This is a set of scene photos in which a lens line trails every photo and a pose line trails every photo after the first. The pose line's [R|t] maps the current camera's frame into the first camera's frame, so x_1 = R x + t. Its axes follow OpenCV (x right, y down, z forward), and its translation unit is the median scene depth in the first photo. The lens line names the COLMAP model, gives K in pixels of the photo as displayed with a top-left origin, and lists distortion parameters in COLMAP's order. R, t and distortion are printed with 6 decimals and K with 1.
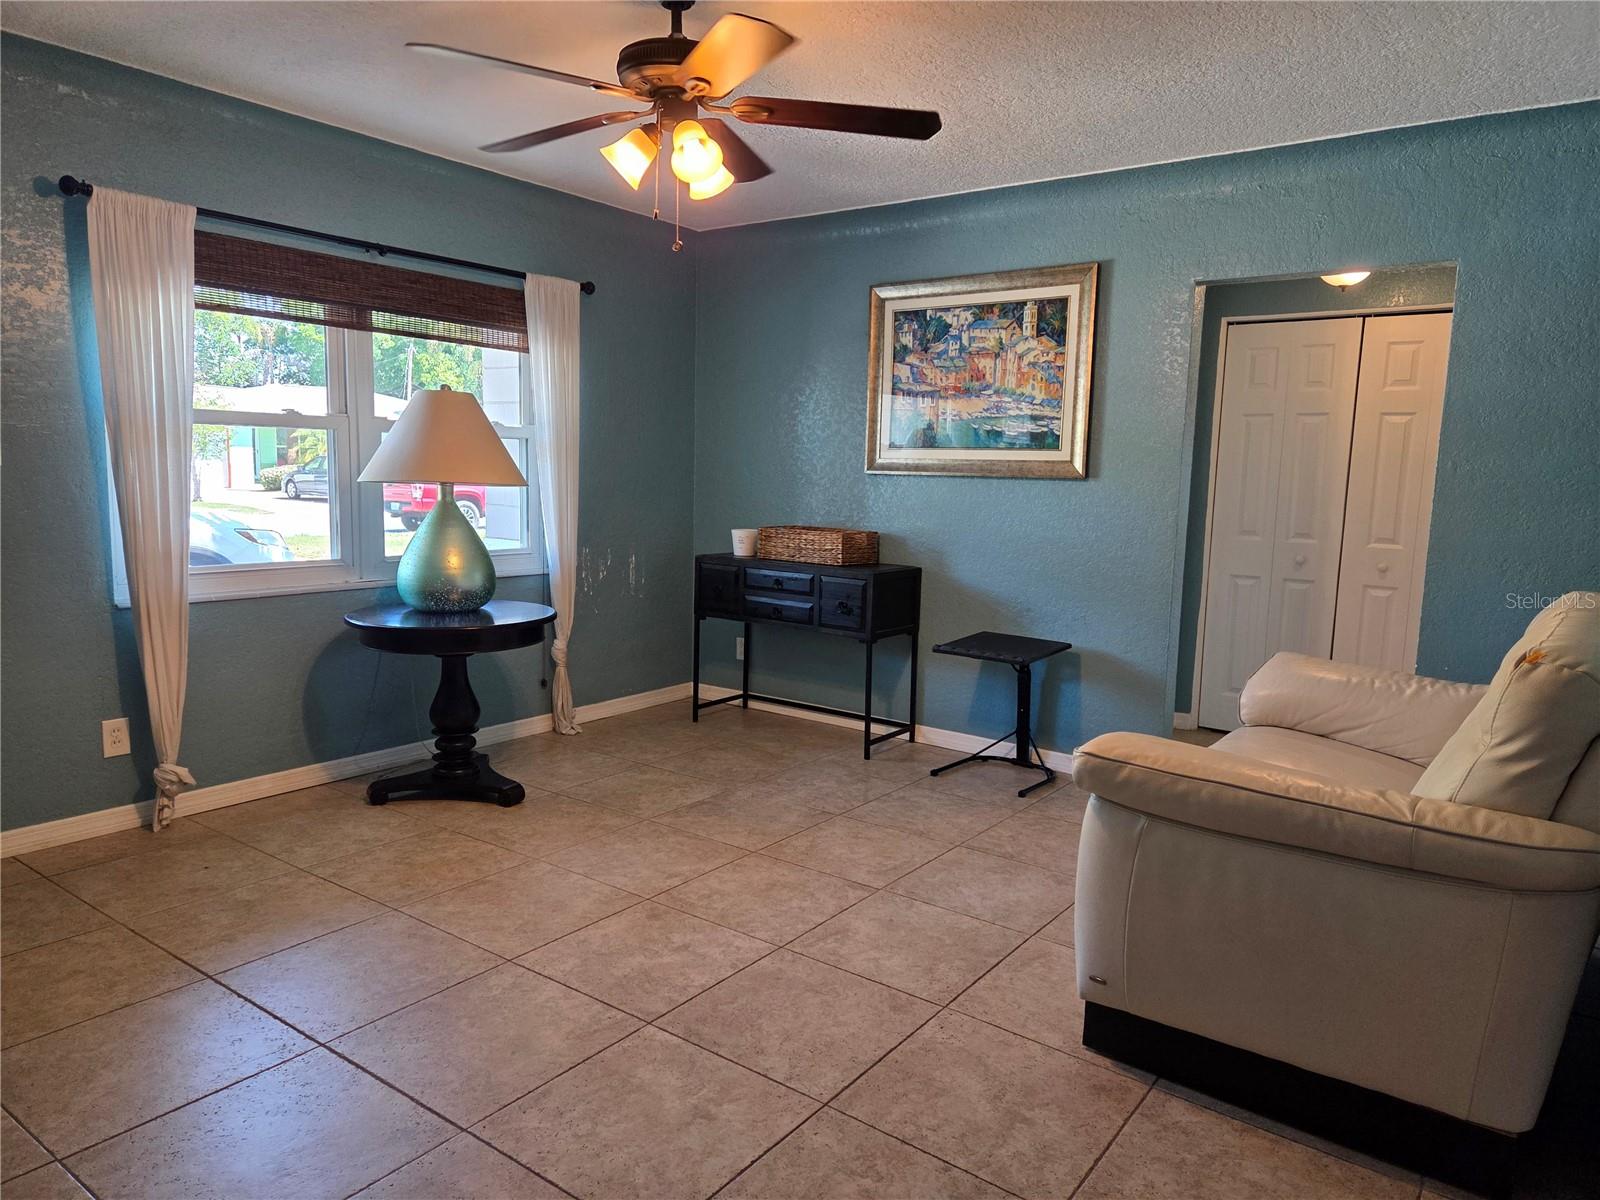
lens RADIAL K [[1068.5, 0, 804.9], [0, 1068.5, 597.1], [0, 0, 1]] dist [0.081032, -0.063641]
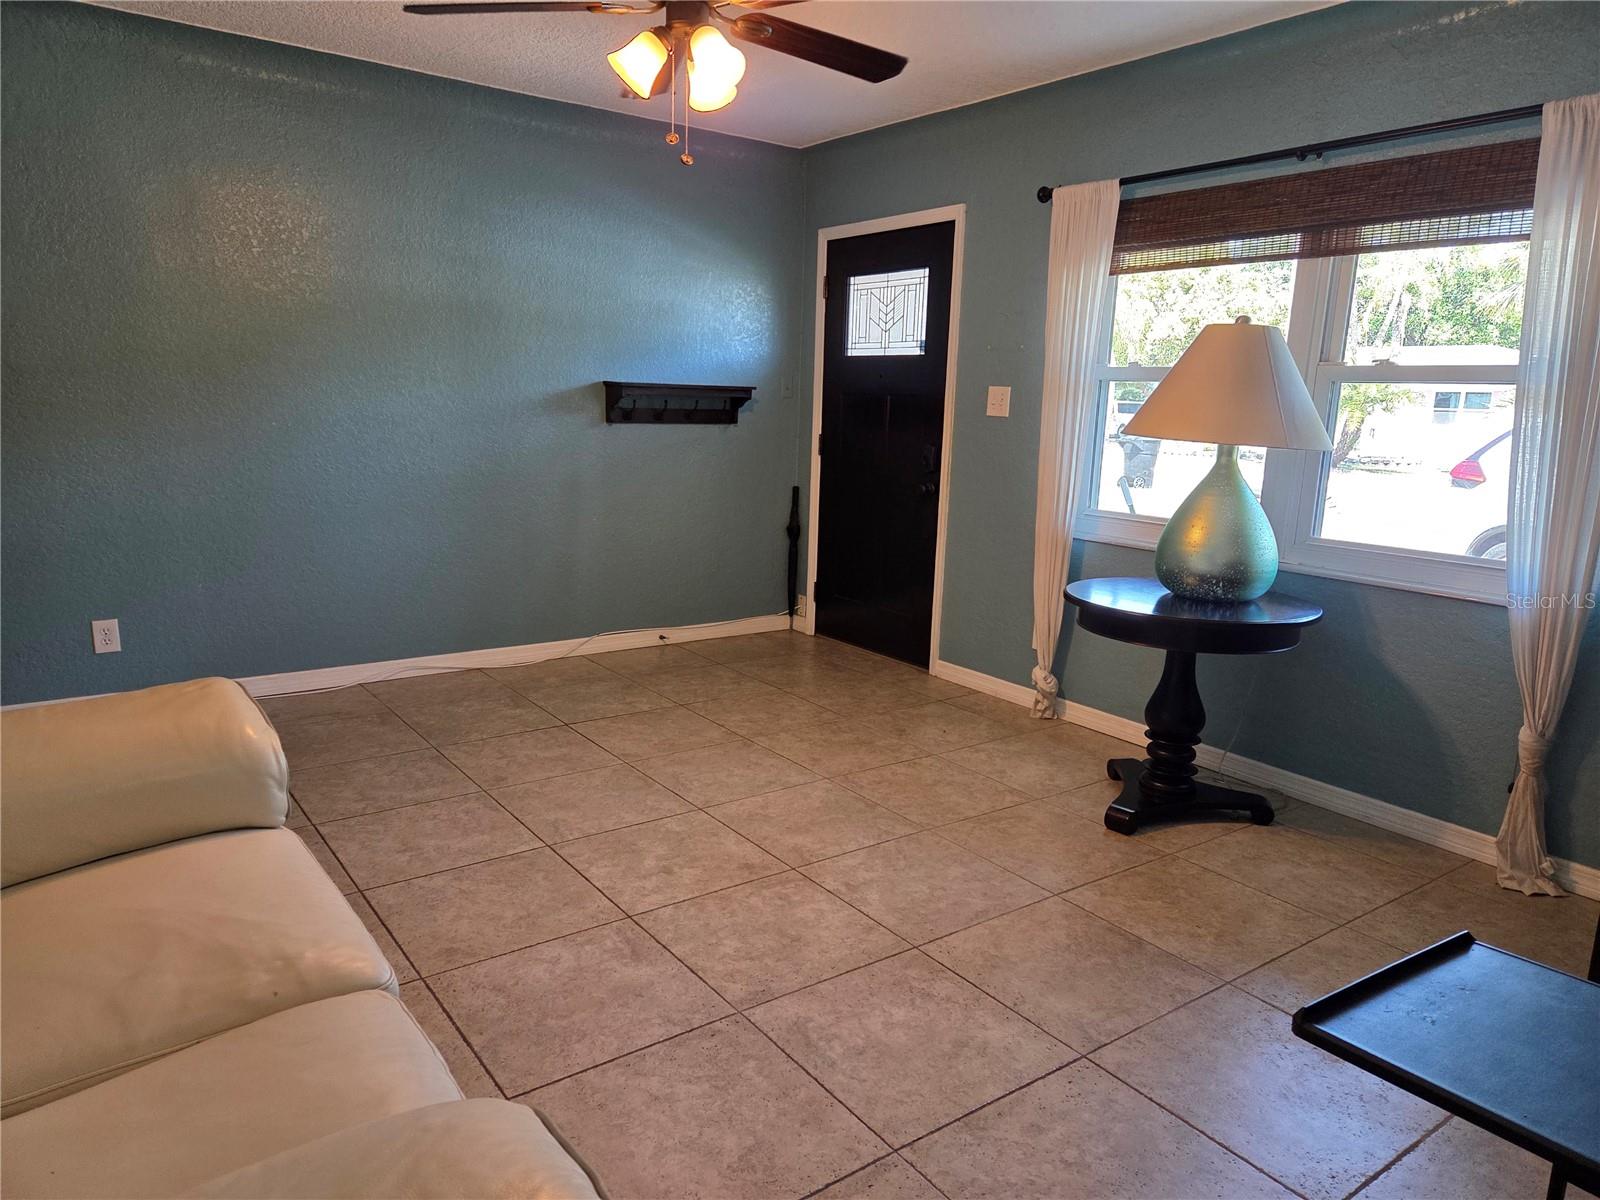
lens RADIAL K [[1068.5, 0, 804.9], [0, 1068.5, 597.1], [0, 0, 1]] dist [0.081032, -0.063641]
pose [[-0.296126, 0.142839, -0.944408, 0.503404], [-0.160031, 0.967358, 0.196489, -0.094000], [0.941647, 0.209321, -0.263601, 0.876834]]
